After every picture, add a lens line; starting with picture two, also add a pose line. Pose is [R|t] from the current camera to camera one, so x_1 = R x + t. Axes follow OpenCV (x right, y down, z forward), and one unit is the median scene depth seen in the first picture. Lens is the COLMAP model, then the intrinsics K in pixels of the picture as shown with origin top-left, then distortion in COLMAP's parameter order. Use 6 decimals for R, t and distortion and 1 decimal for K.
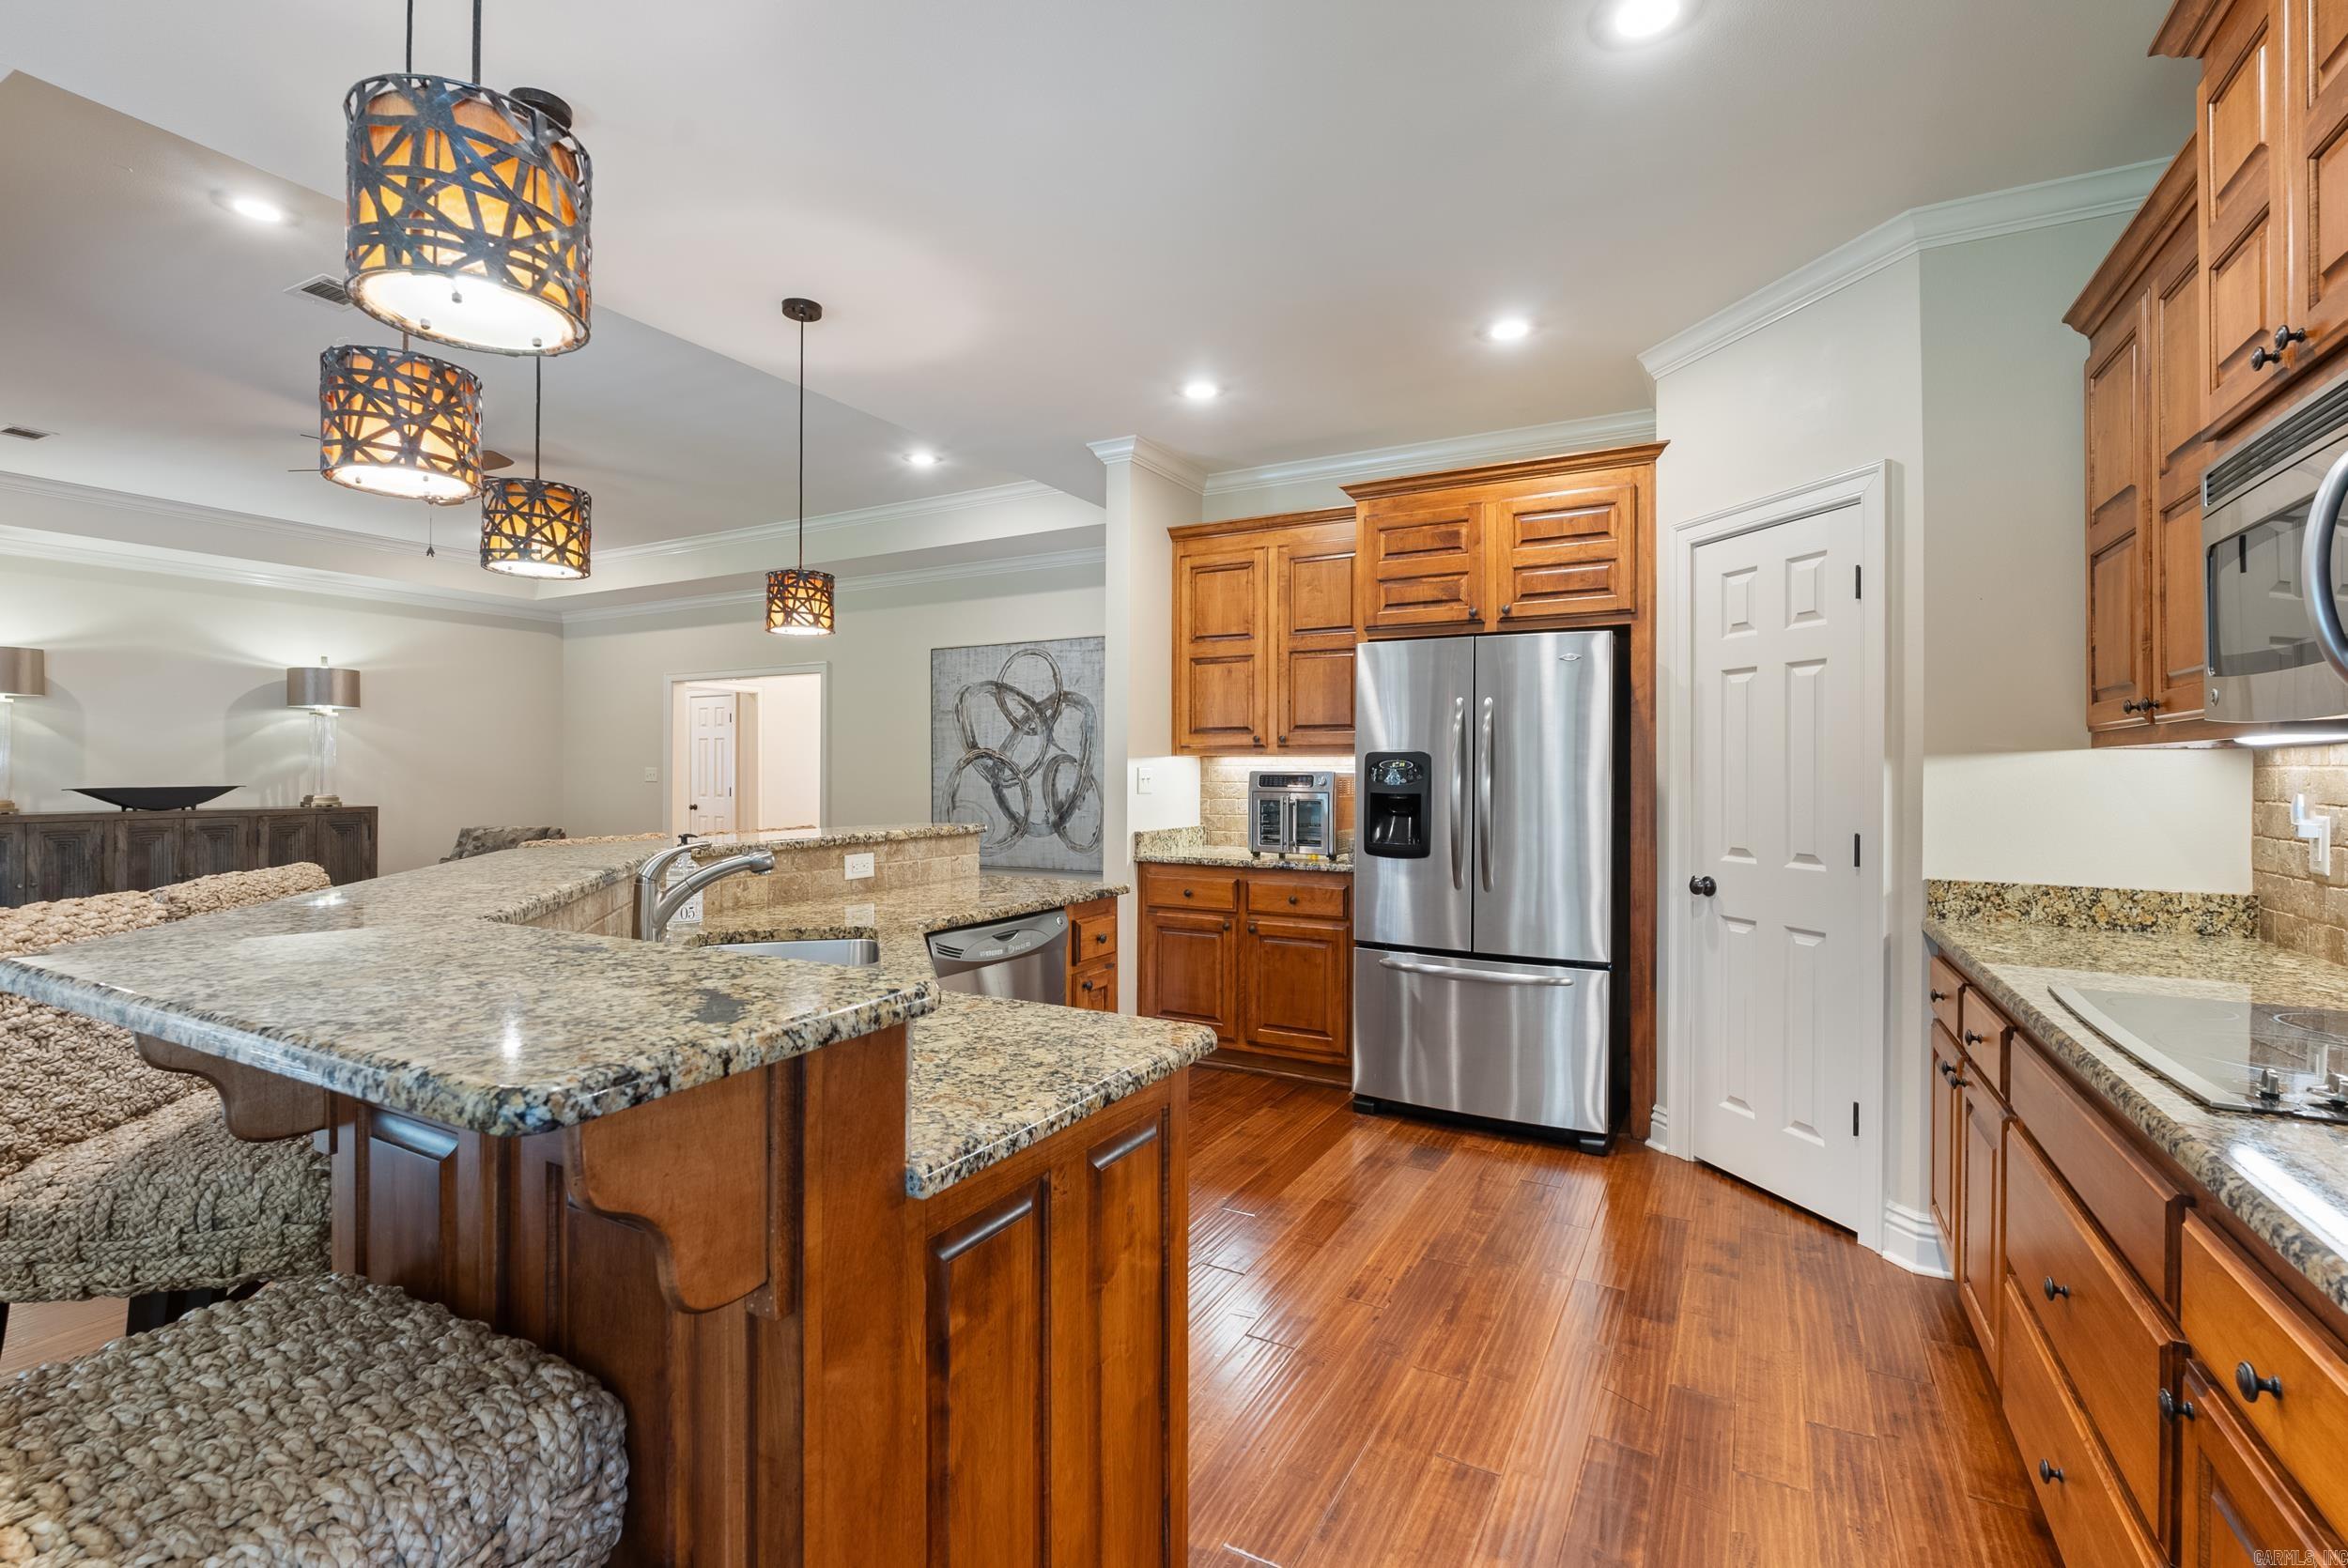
lens RADIAL K [[1039.6, 0, 1187.5], [0, 1039.6, 772.7], [0, 0, 1]] dist [-0.009021, 0.002093]
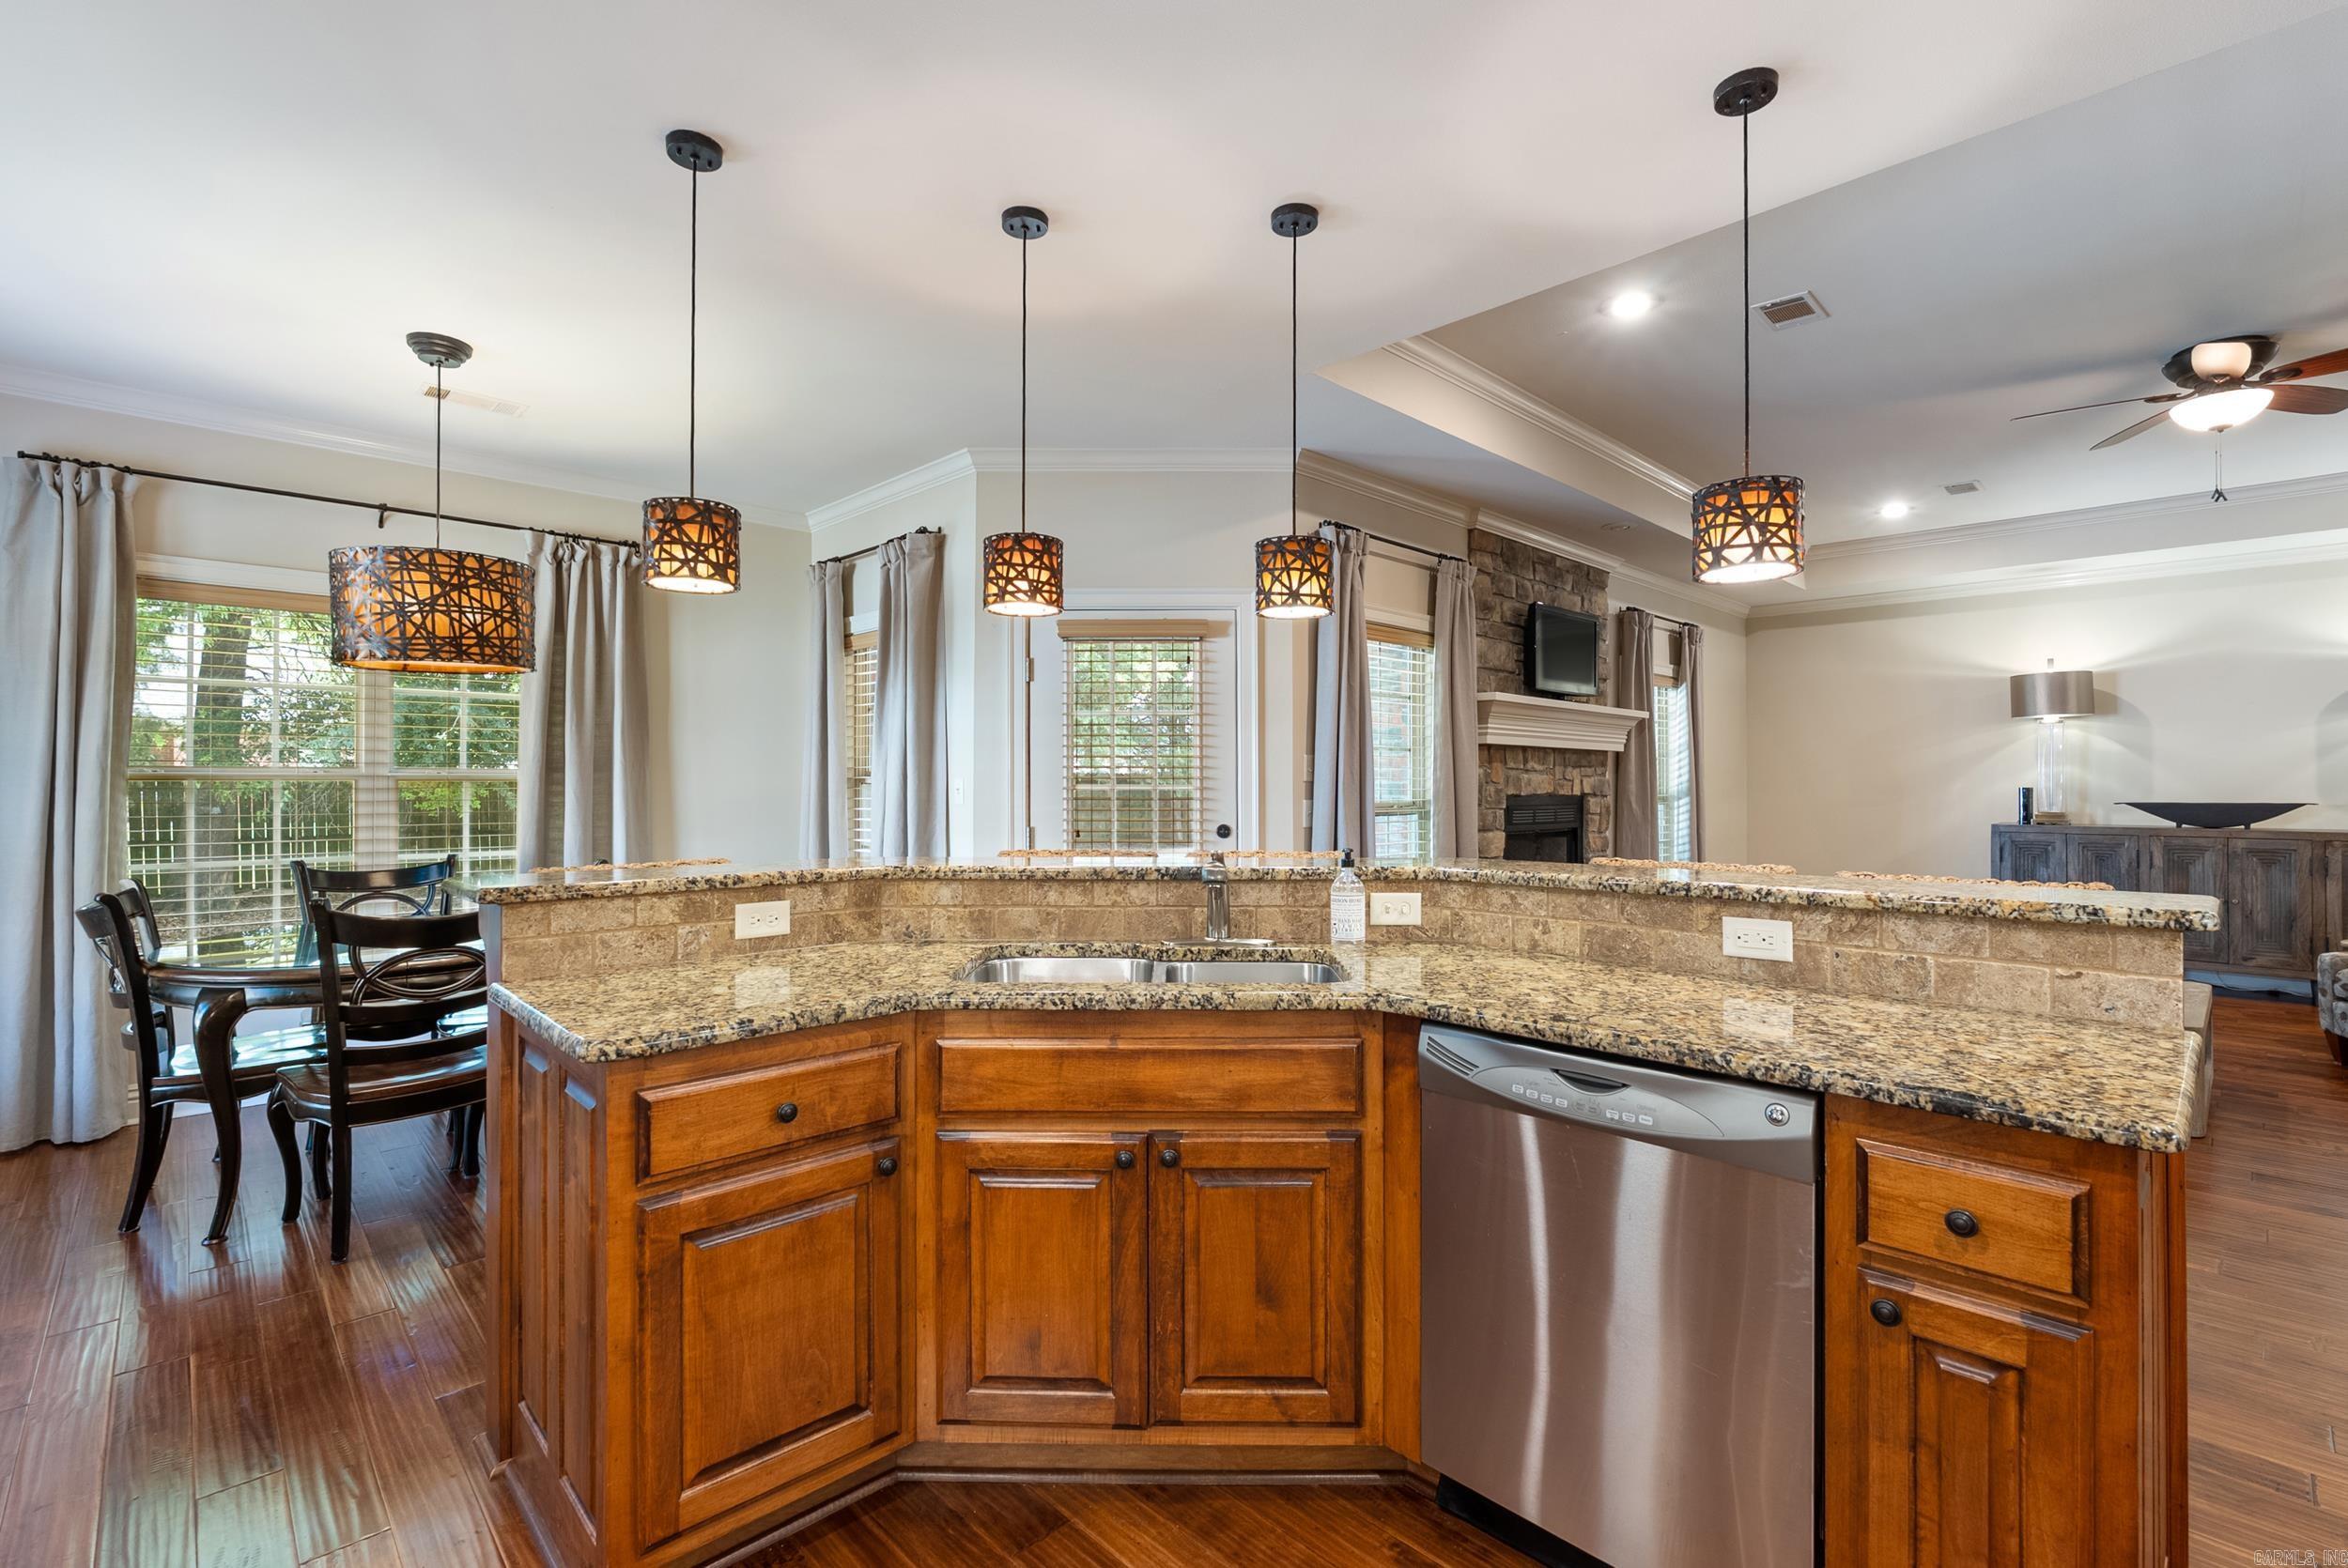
lens RADIAL K [[1039.6, 0, 1171.7], [0, 1039.6, 776.5], [0, 0, 1]] dist [-0.009021, 0.002093]
pose [[-0.303597, -0.008231, -0.952765, 0.275123], [-0.002346, 0.999966, -0.007891, -0.000641], [0.952798, -0.000161, -0.303606, 0.618736]]
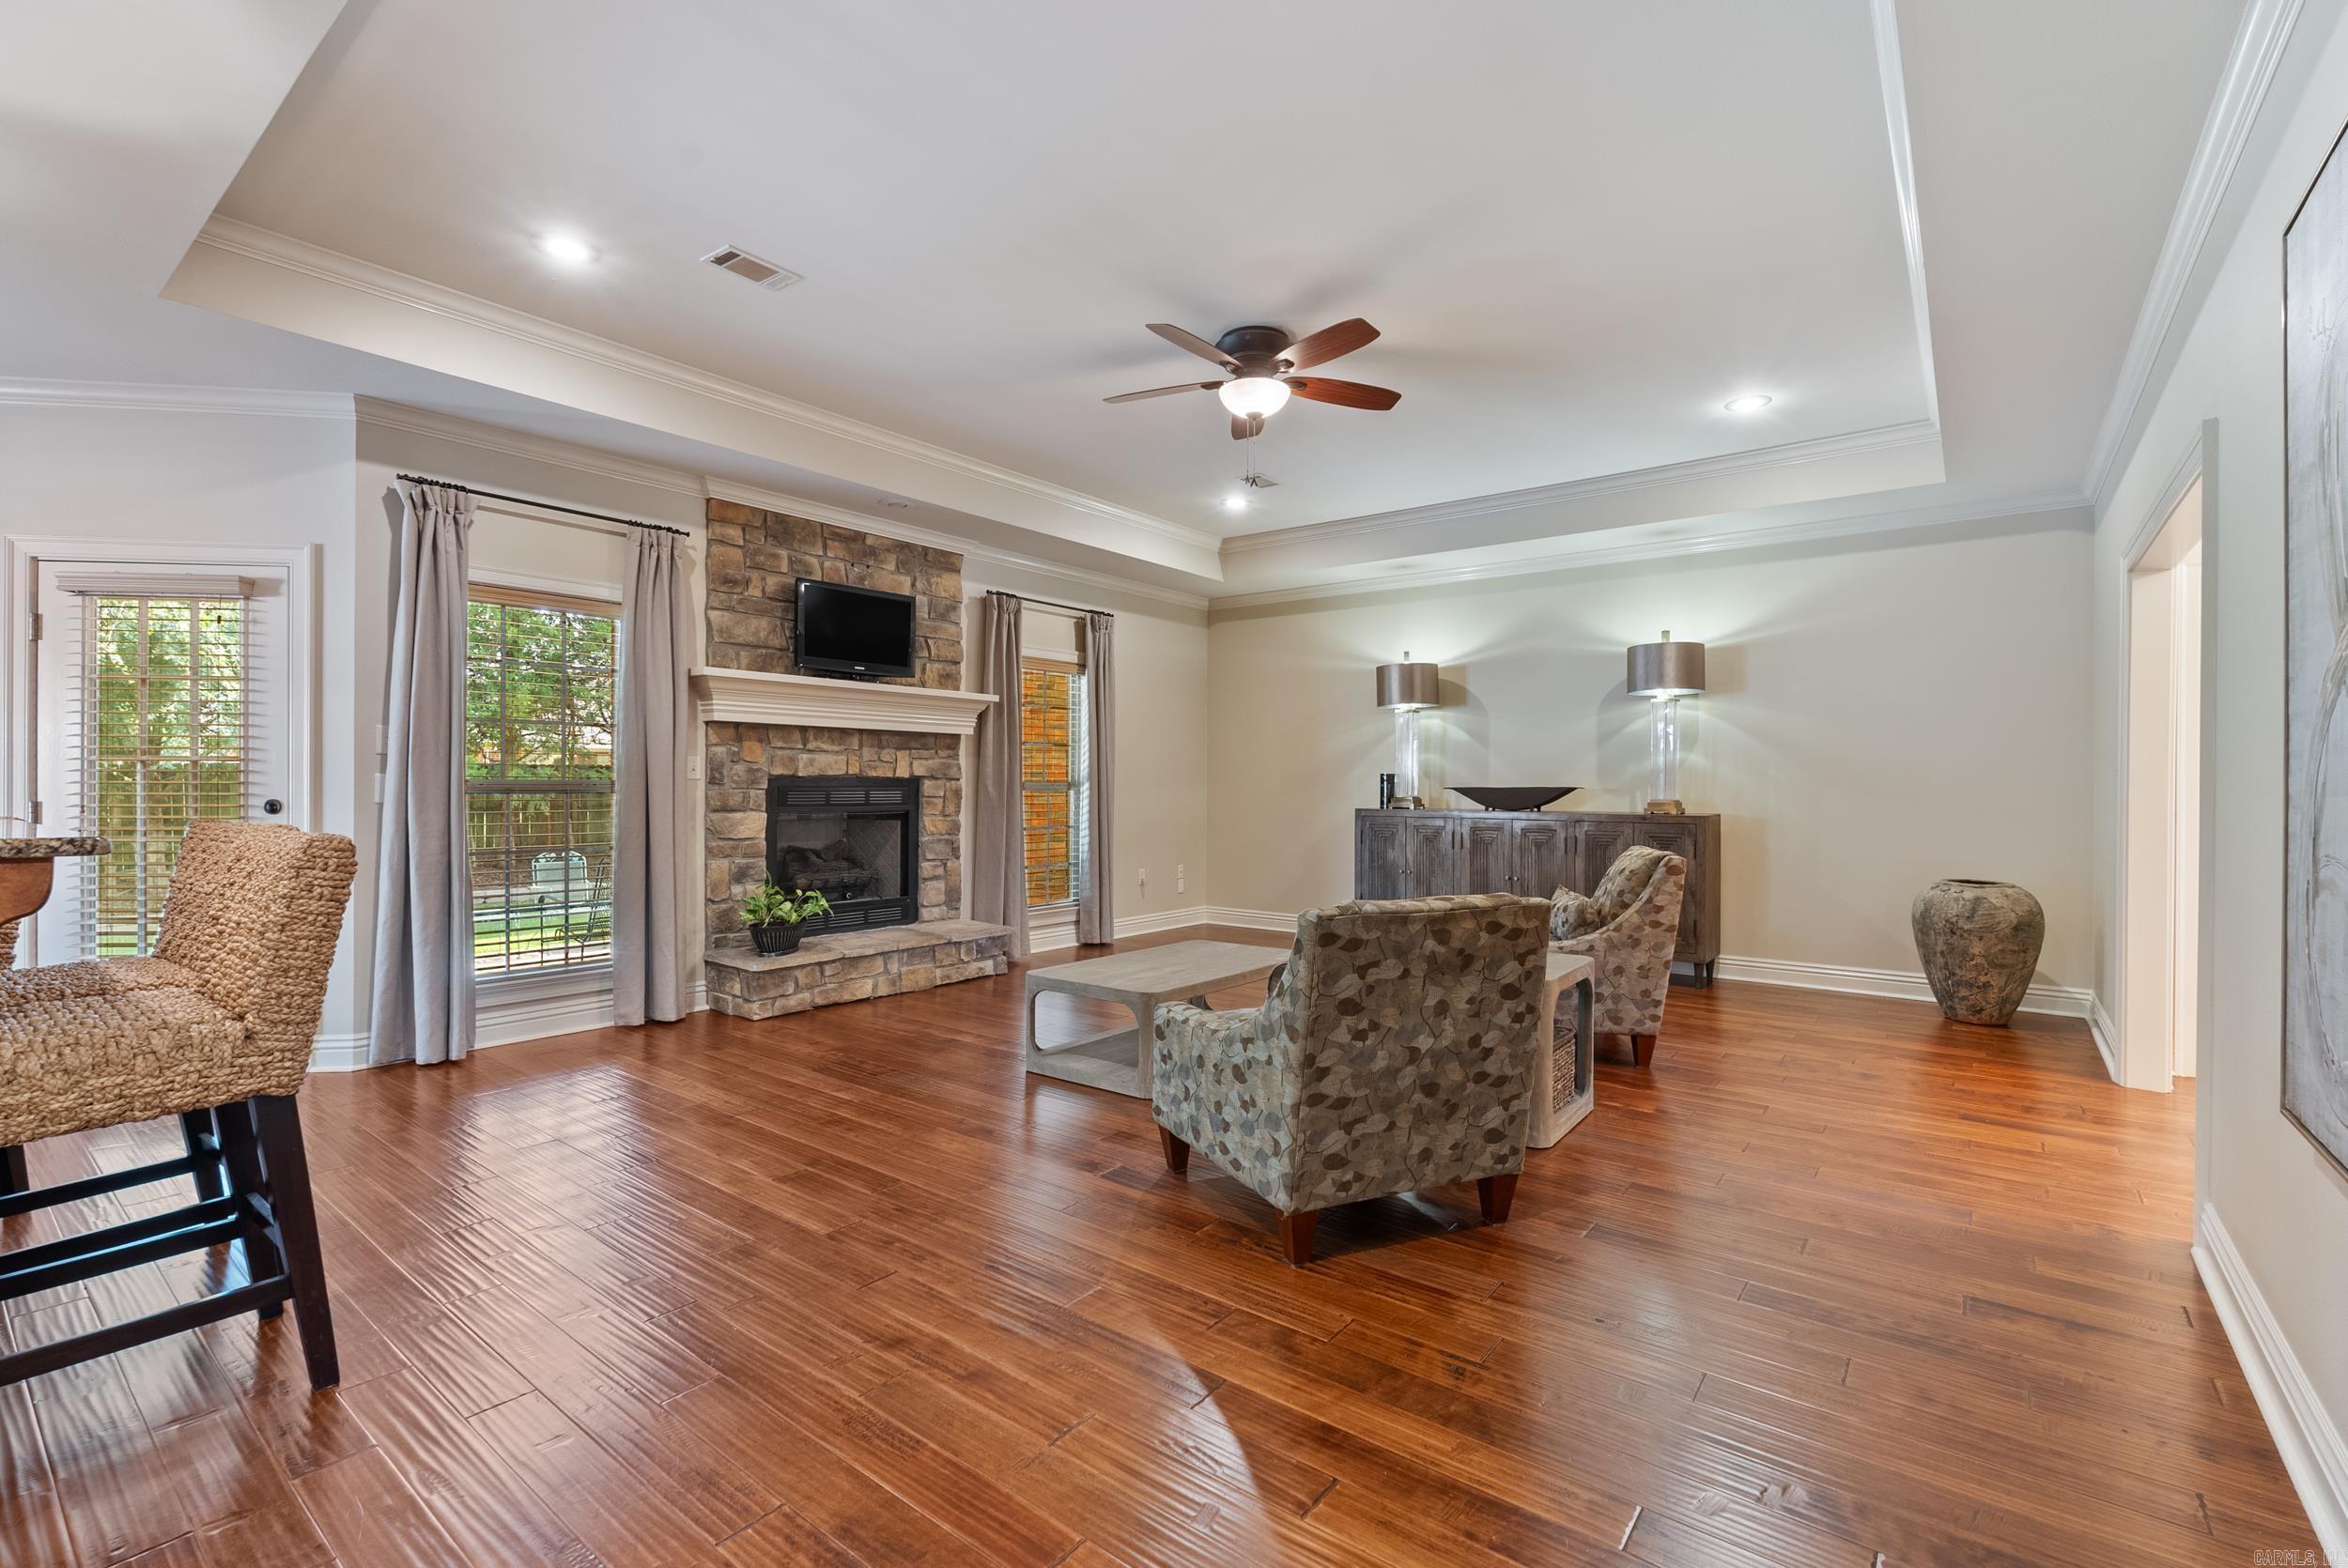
lens RADIAL K [[1039.6, 0, 1180.9], [0, 1039.6, 785.5], [0, 0, 1]] dist [-0.009021, 0.002093]
pose [[-0.158932, -0.000565, -0.987289, 0.074336], [-0.004935, 0.999988, 0.000222, 0.021944], [0.987277, 0.004908, -0.158933, 1.336274]]
